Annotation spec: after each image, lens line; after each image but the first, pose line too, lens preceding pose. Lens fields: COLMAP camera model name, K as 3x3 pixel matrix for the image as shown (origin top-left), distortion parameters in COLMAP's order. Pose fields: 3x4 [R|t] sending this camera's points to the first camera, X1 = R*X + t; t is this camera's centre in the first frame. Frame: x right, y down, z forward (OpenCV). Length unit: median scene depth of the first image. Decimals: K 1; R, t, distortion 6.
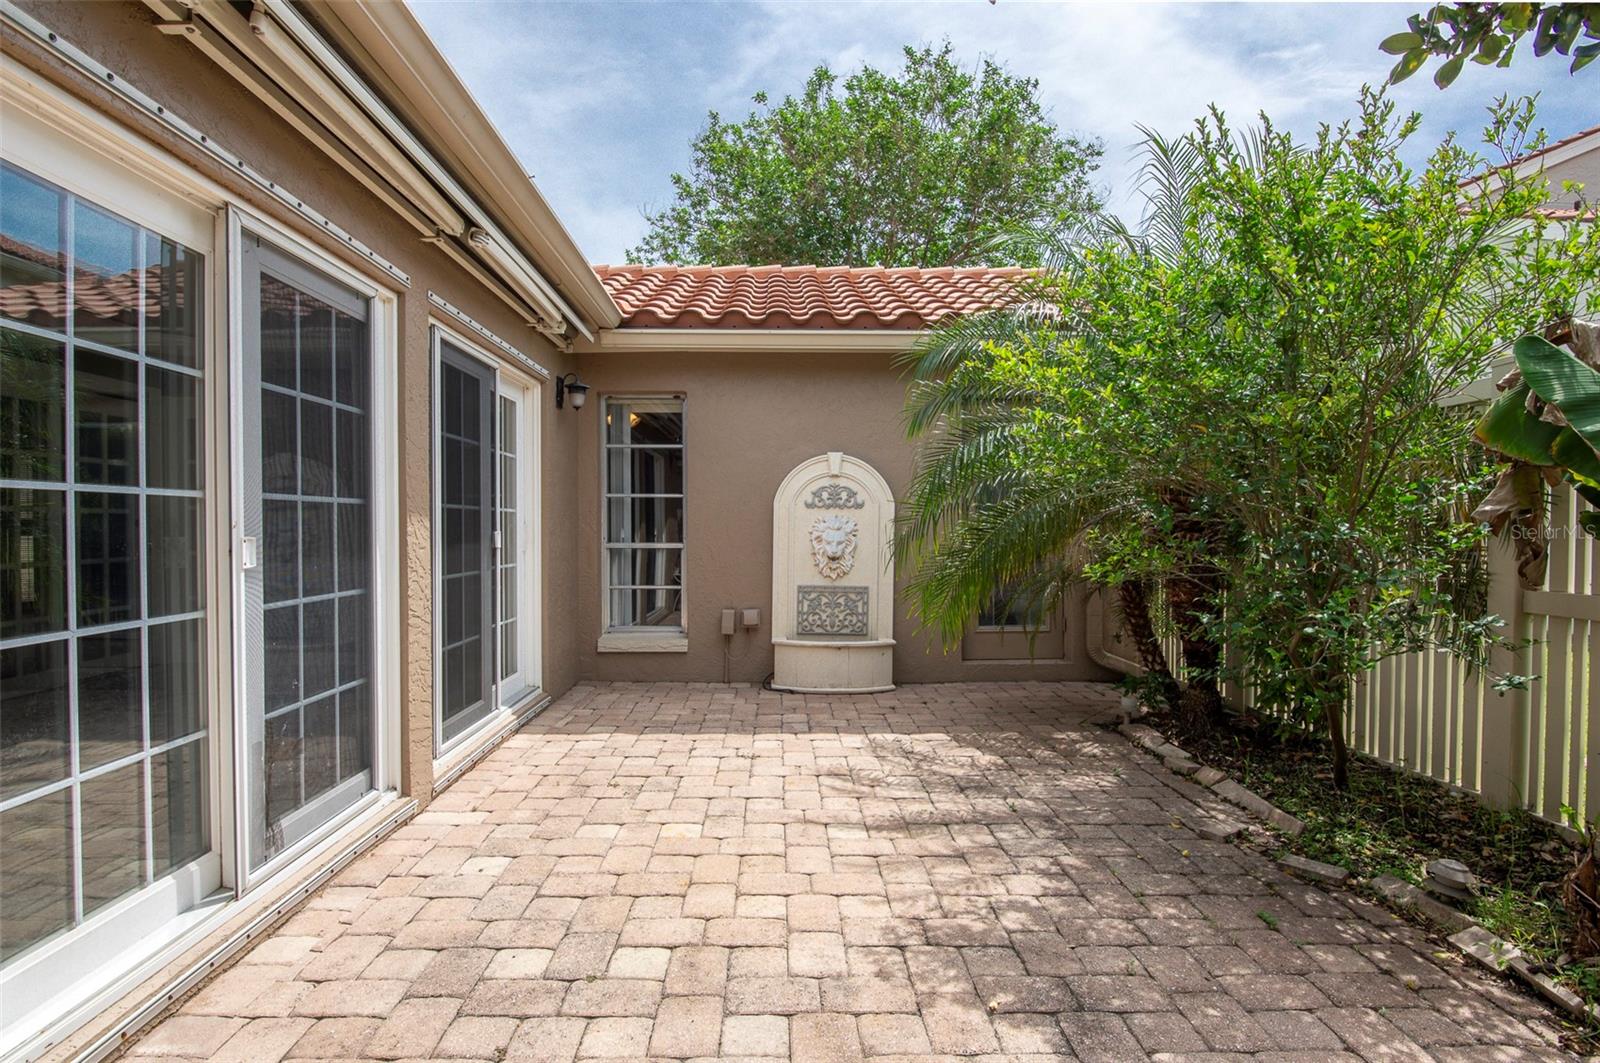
lens RADIAL K [[807.6, 0, 800.0], [0, 807.6, 531.5], [0, 0, 1]] dist [0.000503, -0.001176]
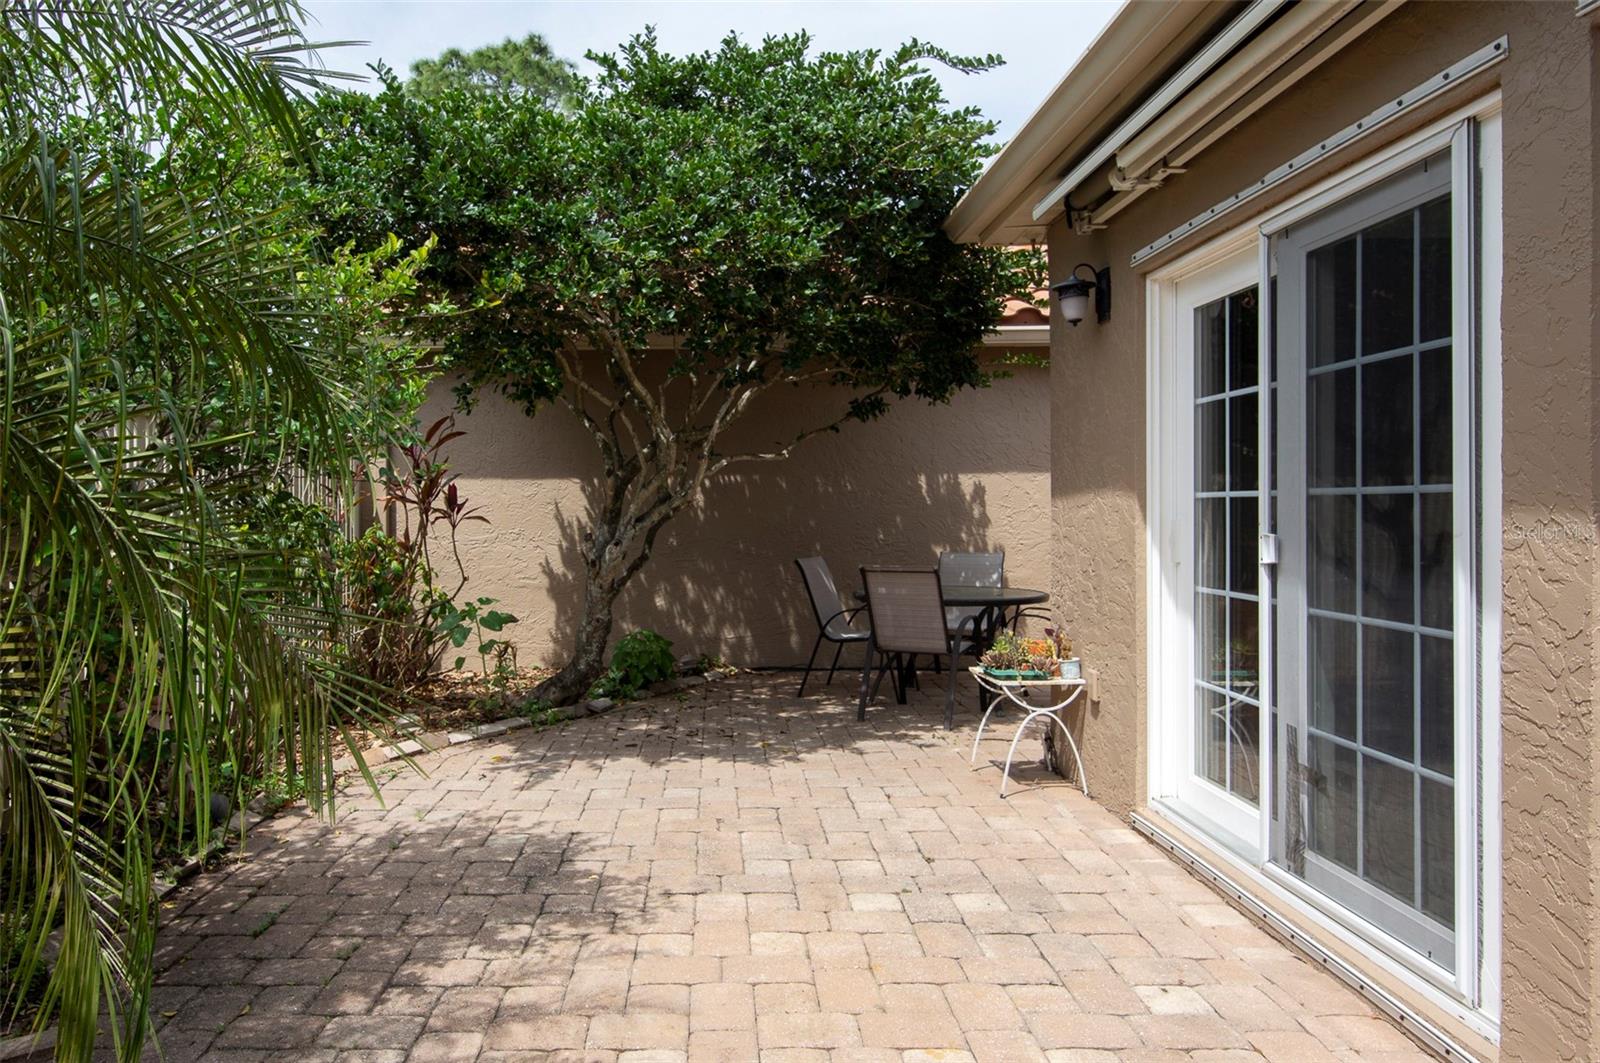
lens RADIAL K [[907.8, 0, 803.8], [0, 907.8, 529.7], [0, 0, 1]] dist [-0.001131, -0.003630]
pose [[-0.997644, 0.006937, -0.068246, -0.010481], [0.004724, 0.999459, 0.032537, -0.040327], [0.068435, 0.032138, -0.997138, 2.124955]]
